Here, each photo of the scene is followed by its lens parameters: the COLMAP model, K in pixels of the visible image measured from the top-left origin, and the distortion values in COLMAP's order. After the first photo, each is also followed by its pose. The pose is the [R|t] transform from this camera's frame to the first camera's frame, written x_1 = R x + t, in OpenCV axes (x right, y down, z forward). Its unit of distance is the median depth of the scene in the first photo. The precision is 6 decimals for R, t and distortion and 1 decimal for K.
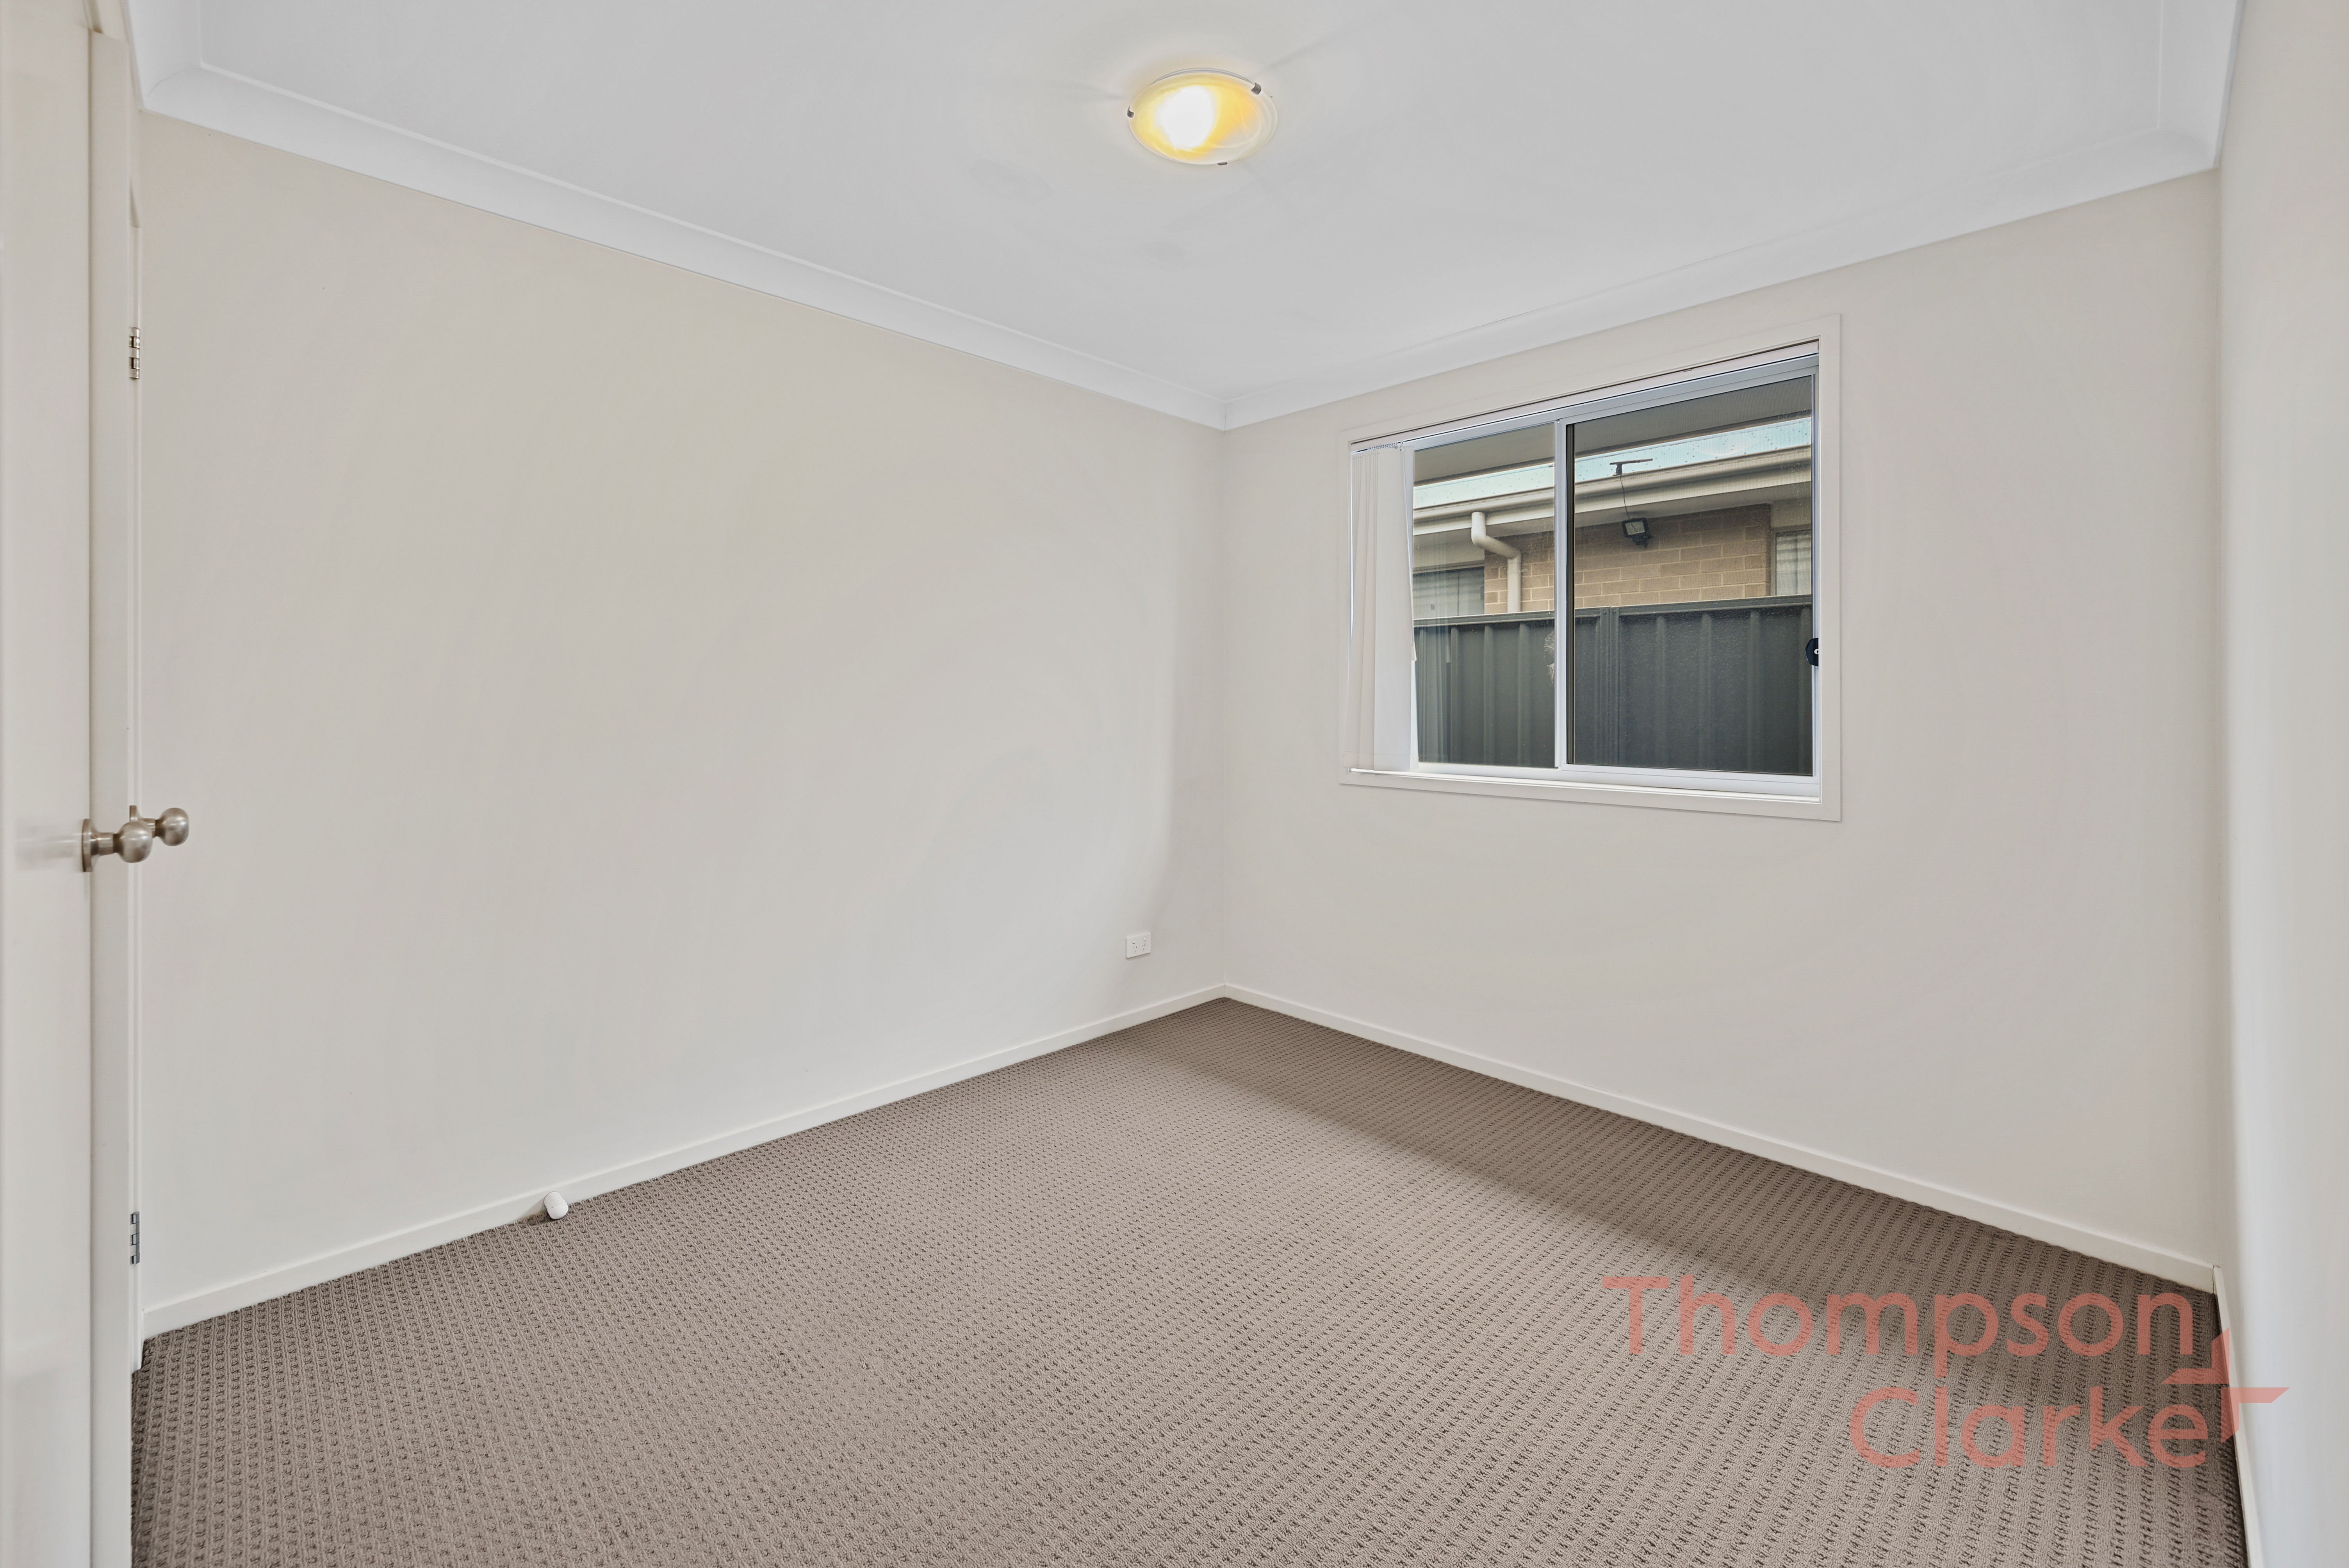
lens RADIAL K [[969.1, 0, 1187.0], [0, 969.1, 719.7], [0, 0, 1]] dist [-0.005504, -0.000919]
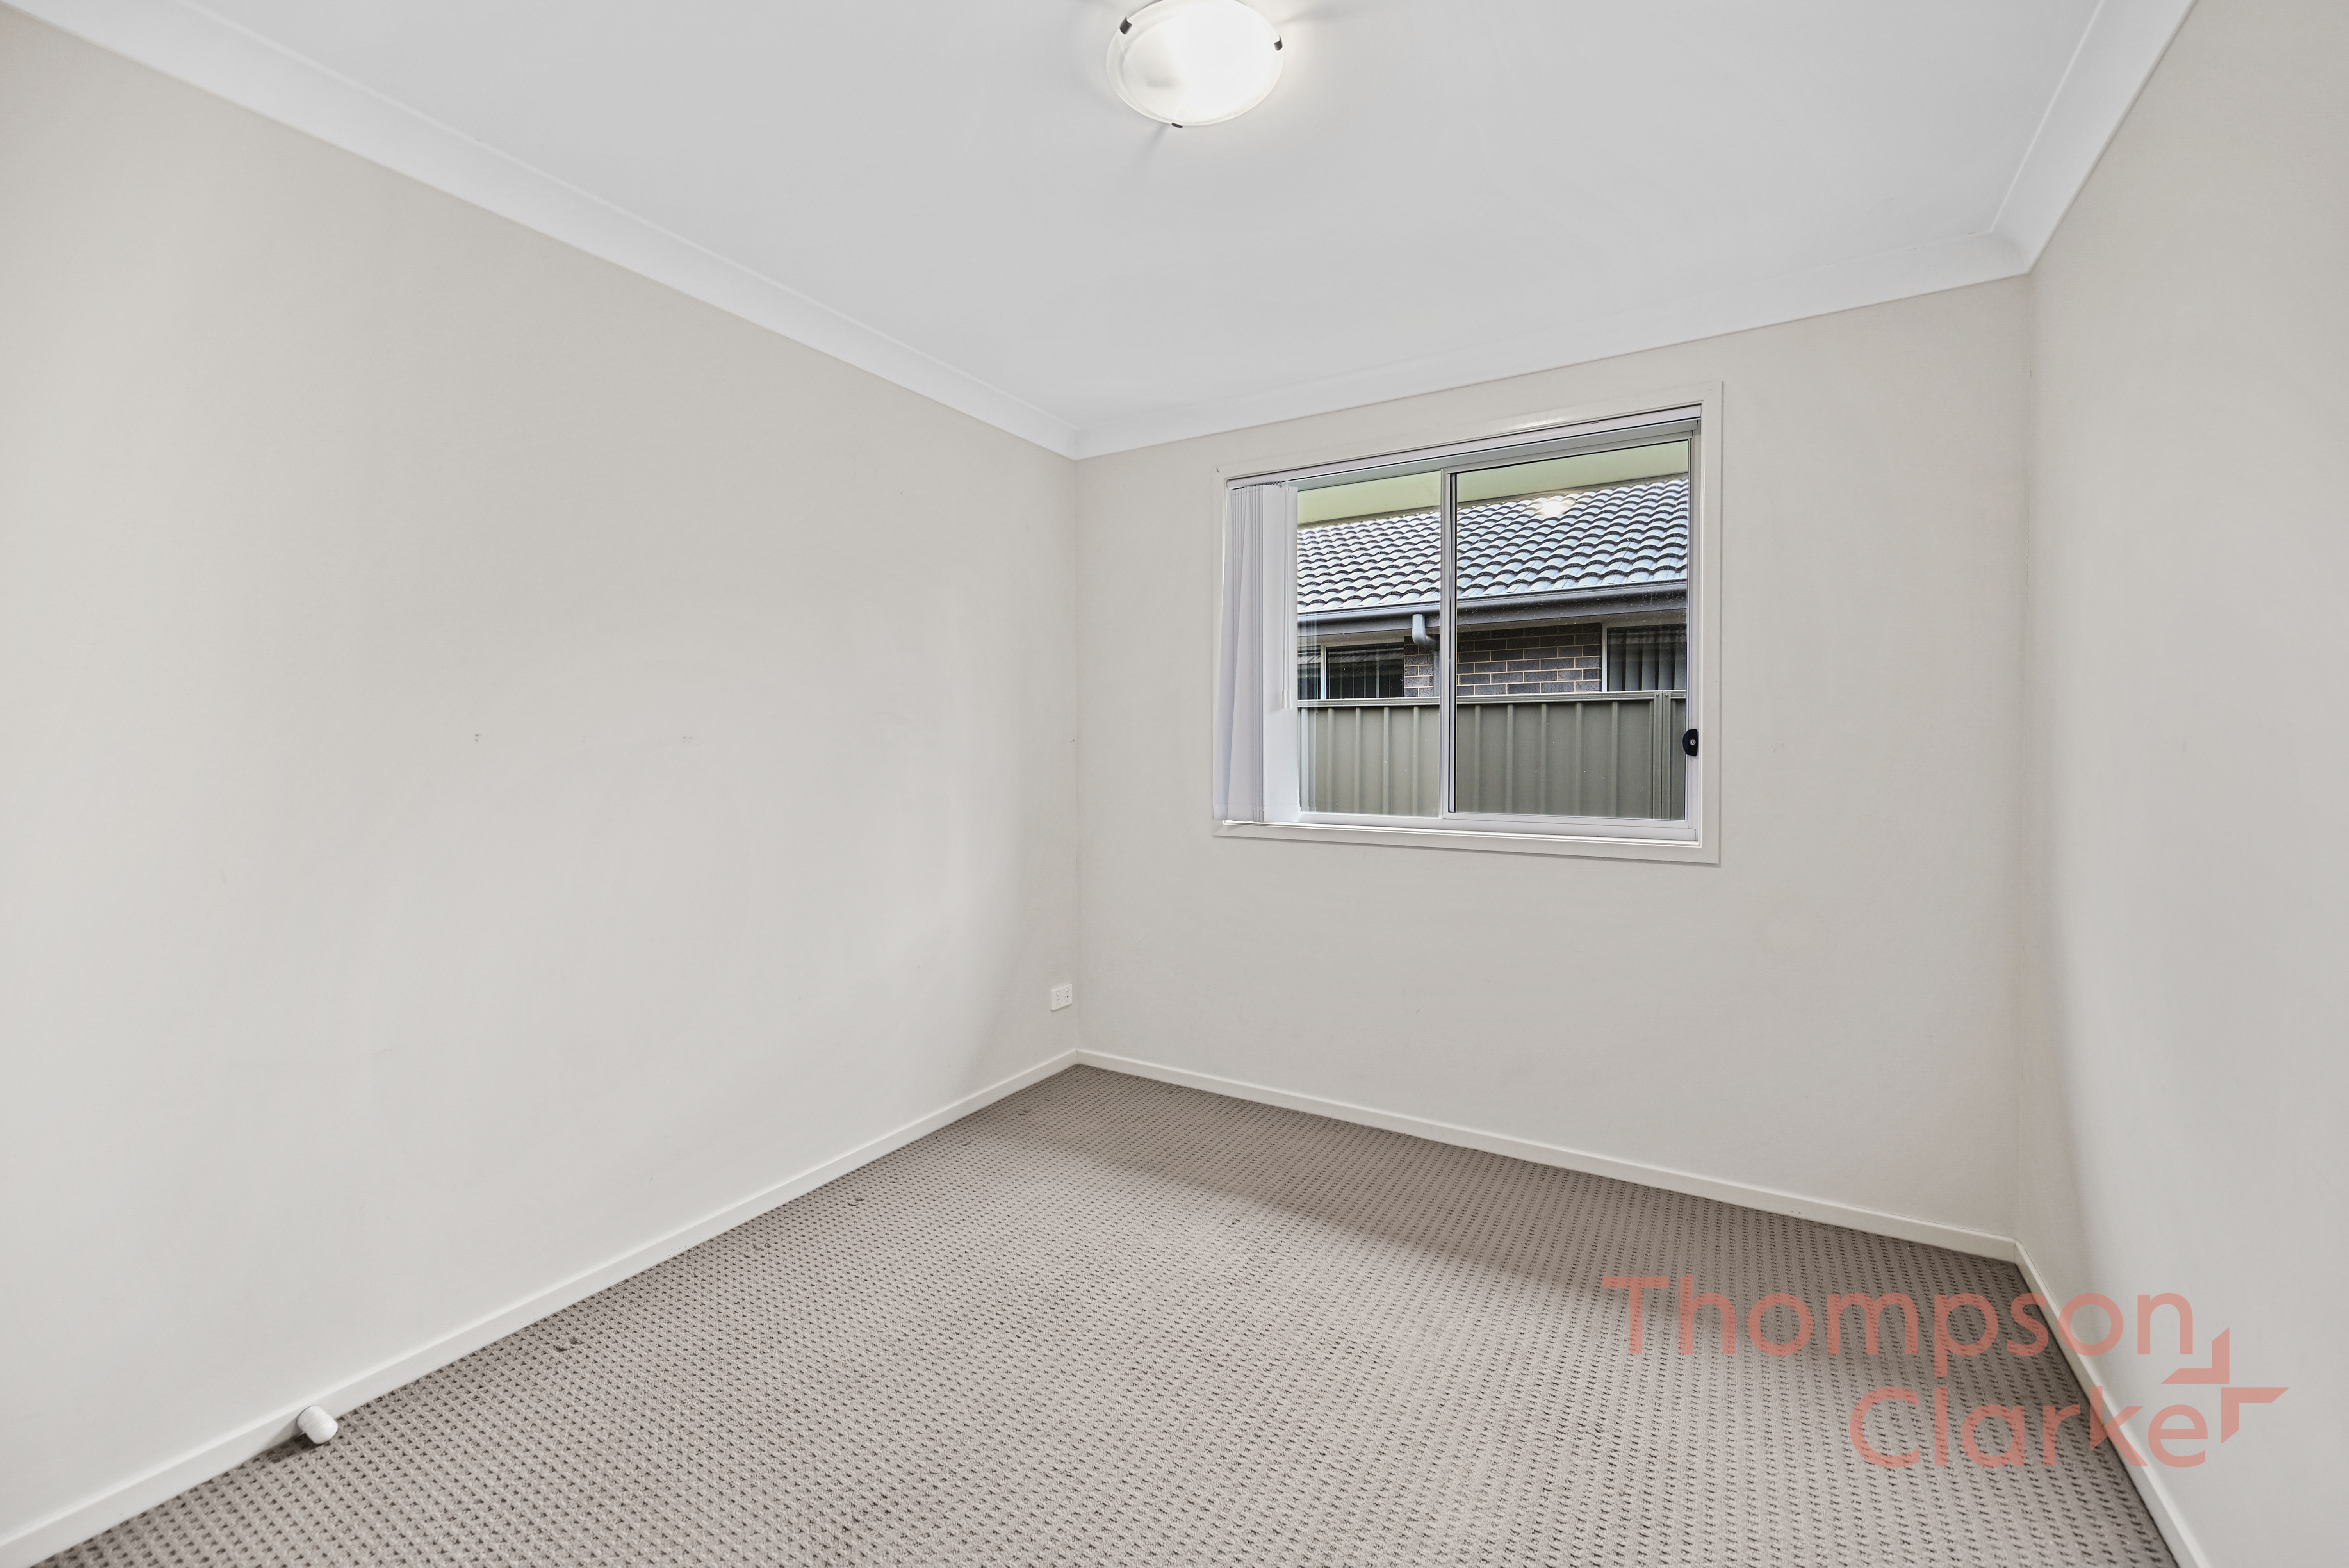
lens RADIAL K [[969.1, 0, 1164.0], [0, 969.1, 767.6], [0, 0, 1]] dist [-0.005504, -0.000919]
pose [[0.977187, -0.000029, 0.212383, -0.104415], [-0.000204, 0.999999, 0.001078, -0.001012], [-0.212383, -0.001097, 0.977186, 0.083766]]
